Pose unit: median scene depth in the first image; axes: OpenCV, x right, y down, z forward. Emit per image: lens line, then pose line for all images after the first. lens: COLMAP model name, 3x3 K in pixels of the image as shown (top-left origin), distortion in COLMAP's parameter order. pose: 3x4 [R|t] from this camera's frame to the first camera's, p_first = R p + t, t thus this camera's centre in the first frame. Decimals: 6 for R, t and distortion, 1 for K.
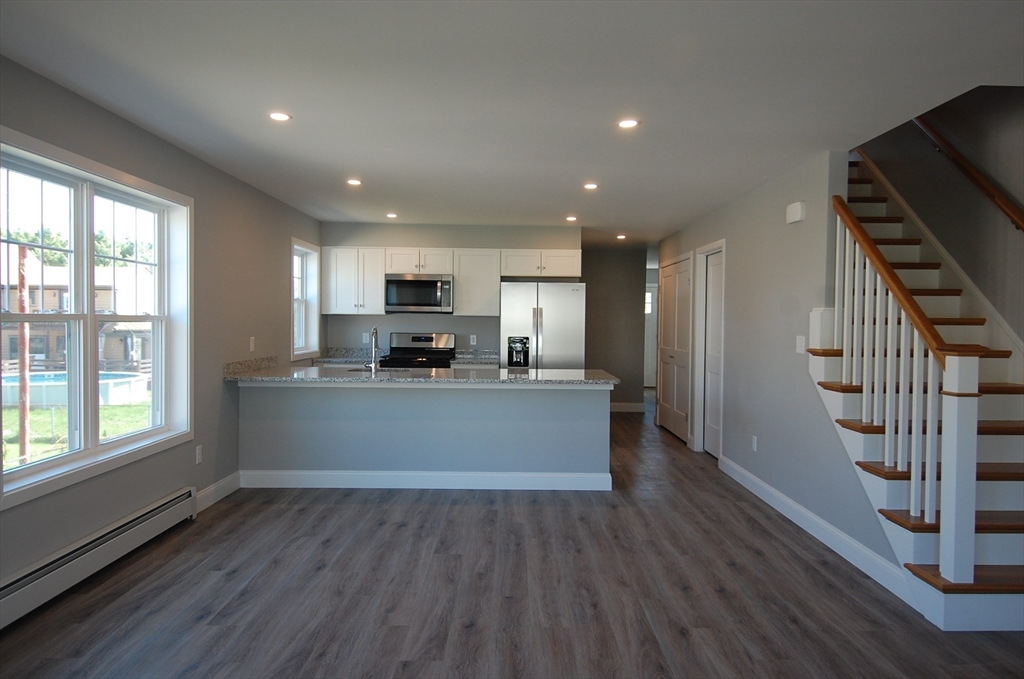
lens RADIAL K [[694.1, 0, 522.4], [0, 694.1, 339.5], [0, 0, 1]] dist [0.037625, -0.028061]
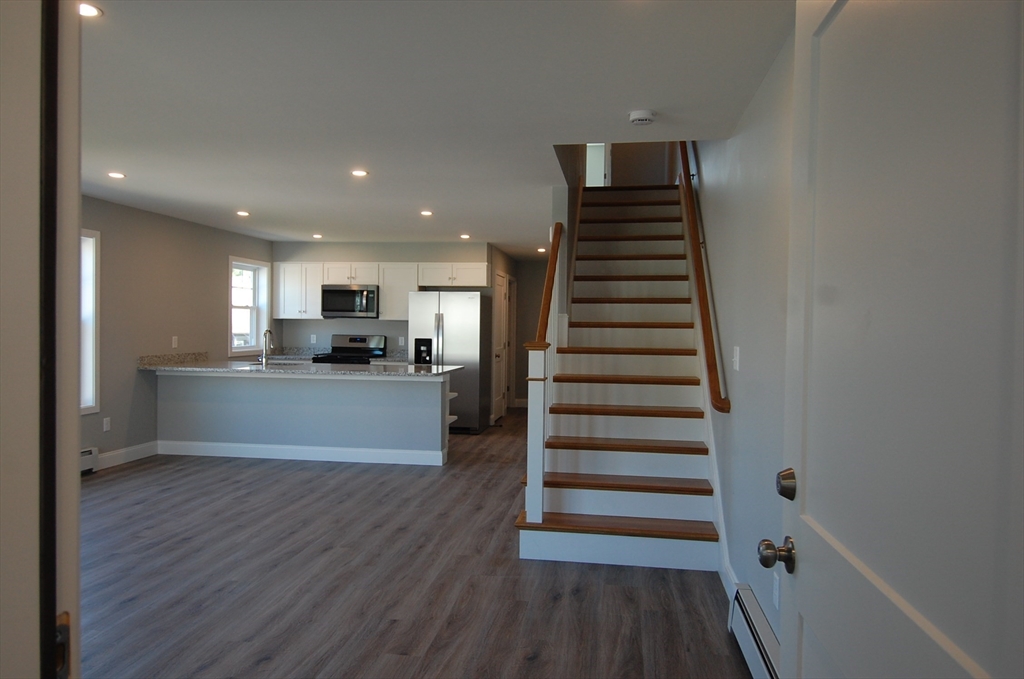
lens RADIAL K [[694.1, 0, 521.6], [0, 694.1, 335.5], [0, 0, 1]] dist [0.037625, -0.028061]
pose [[0.988716, 0.004651, -0.149728, 0.437089], [-0.006590, 0.999901, -0.012458, 0.006631], [0.149655, 0.013304, 0.988649, -0.165994]]
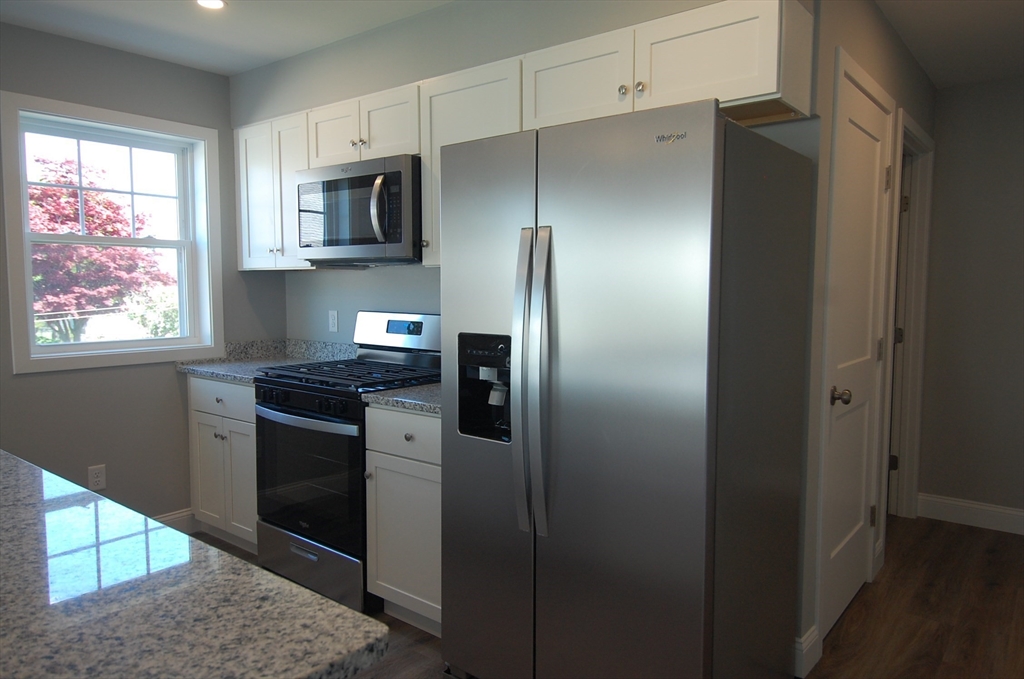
lens RADIAL K [[694.1, 0, 514.3], [0, 694.1, 342.7], [0, 0, 1]] dist [0.037625, -0.028061]
pose [[0.775583, 0.044309, -0.629689, 0.241405], [-0.008126, 0.998152, 0.060228, -0.023698], [0.631194, -0.041595, 0.774509, 1.035926]]
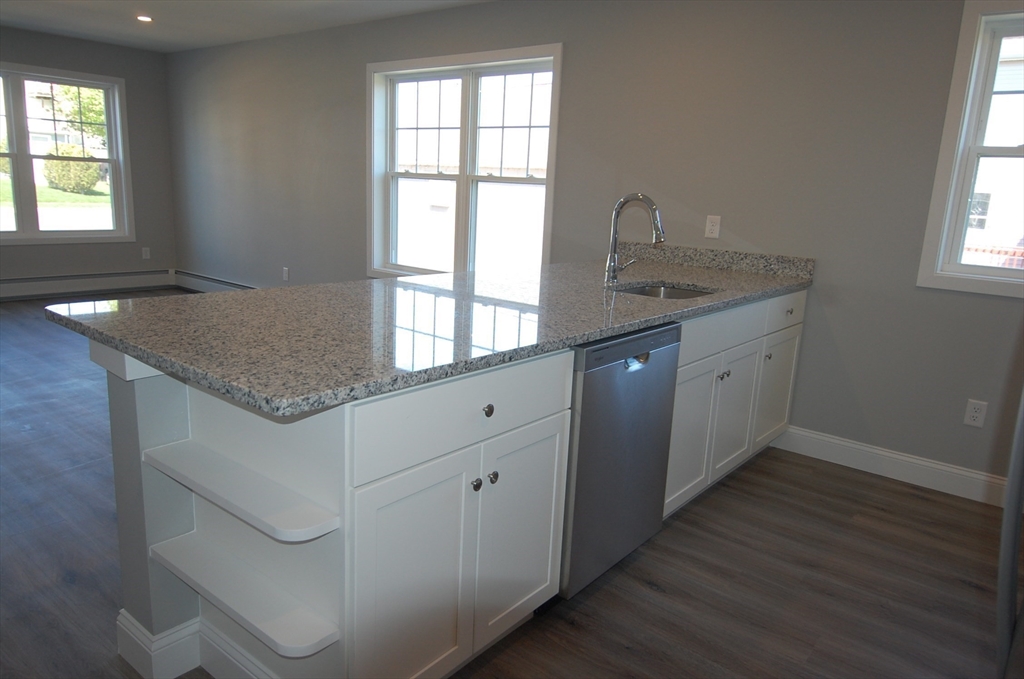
lens RADIAL K [[694.1, 0, 505.5], [0, 694.1, 339.2], [0, 0, 1]] dist [0.037625, -0.028061]
pose [[-0.646789, 0.130616, -0.751401, 0.238003], [-0.058555, 0.973813, 0.219681, -0.015739], [0.760417, 0.186085, -0.622204, 1.779533]]
